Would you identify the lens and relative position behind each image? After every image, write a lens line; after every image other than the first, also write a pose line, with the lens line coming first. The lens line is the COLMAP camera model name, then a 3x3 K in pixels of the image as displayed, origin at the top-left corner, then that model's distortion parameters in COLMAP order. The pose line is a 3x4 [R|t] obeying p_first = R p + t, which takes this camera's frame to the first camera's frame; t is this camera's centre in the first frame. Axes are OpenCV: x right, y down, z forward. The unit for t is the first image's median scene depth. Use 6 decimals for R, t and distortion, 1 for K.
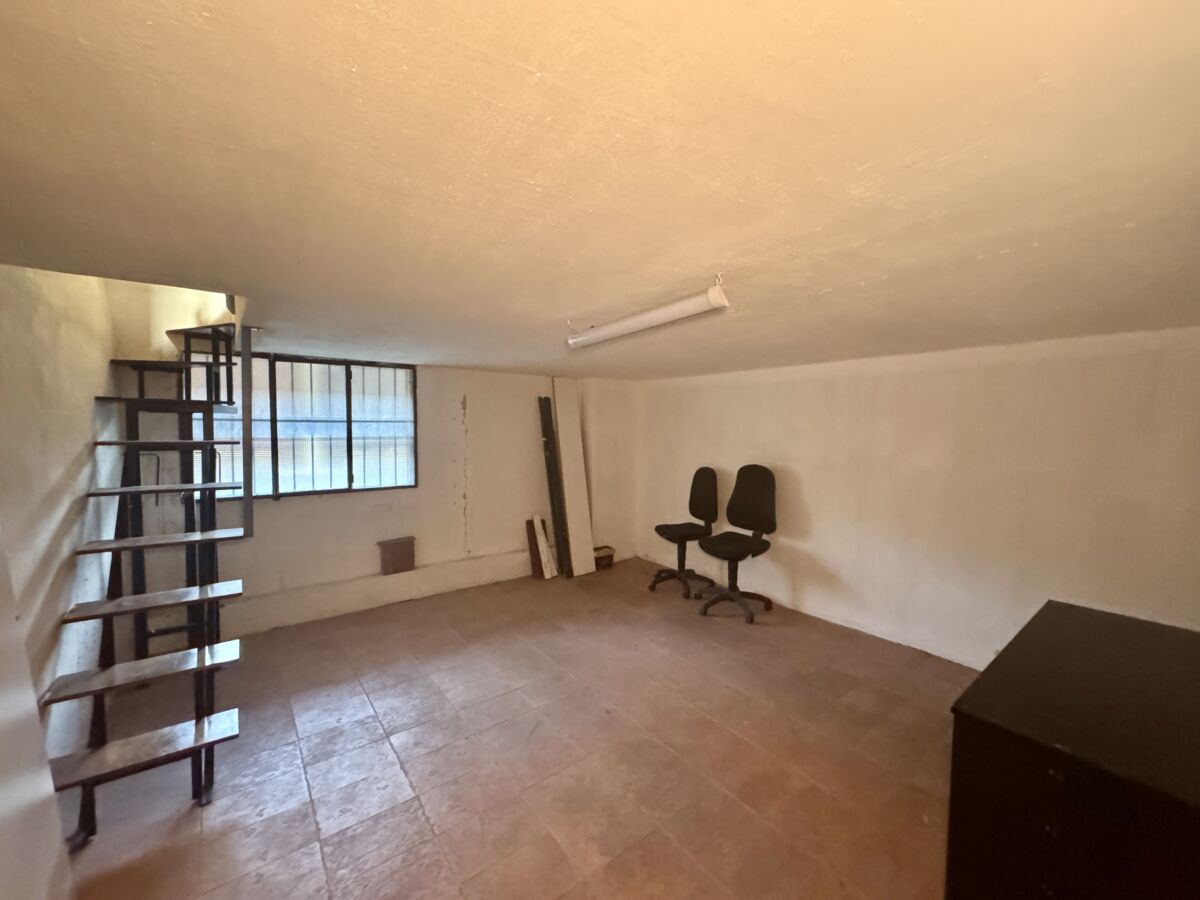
lens RADIAL K [[473.3, 0, 600.0], [0, 473.3, 450.0], [0, 0, 1]] dist [-0.001629, -0.000094]
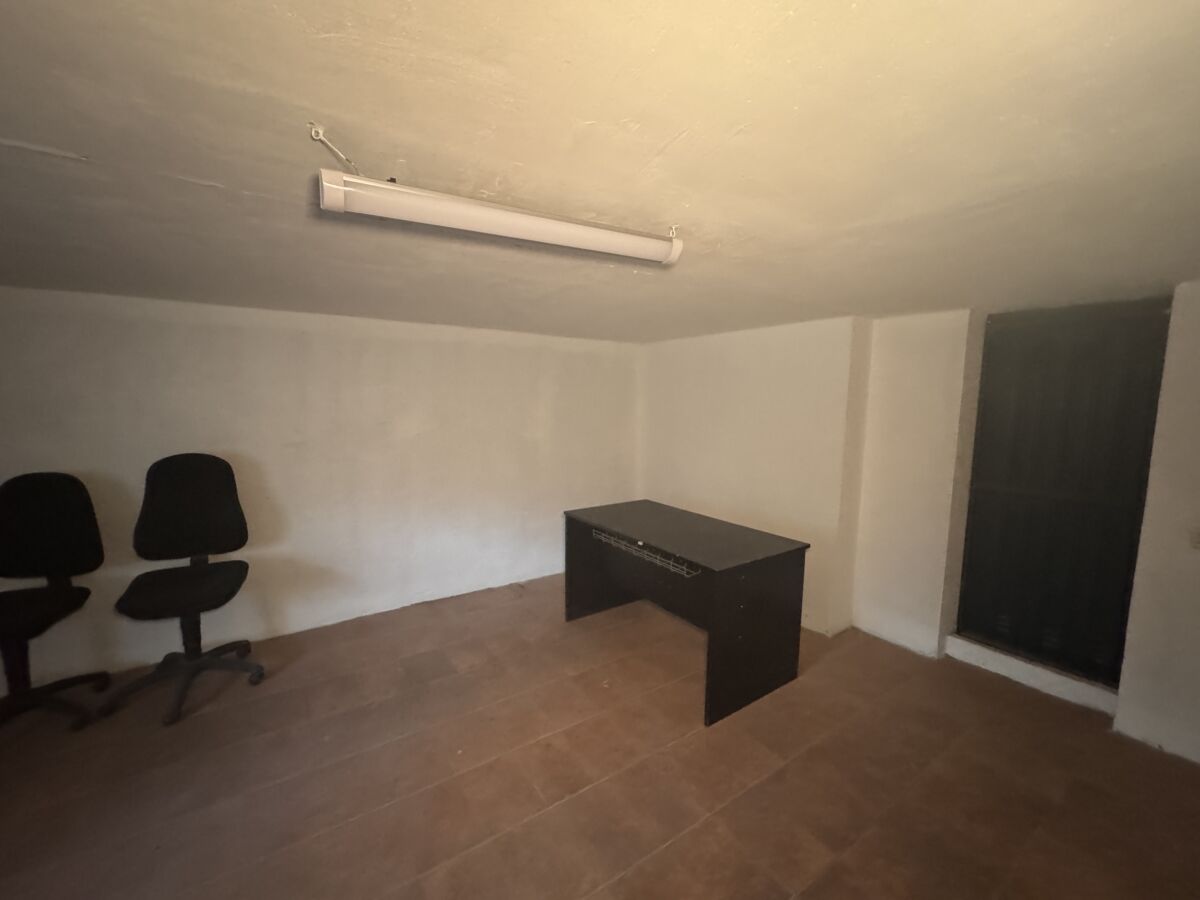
lens RADIAL K [[473.3, 0, 600.0], [0, 473.3, 450.0], [0, 0, 1]] dist [-0.001629, -0.000094]
pose [[0.066796, -0.107746, 0.991932, -0.284853], [0.049510, 0.993286, 0.104559, -0.014674], [-0.996538, 0.042127, 0.071682, 0.428347]]
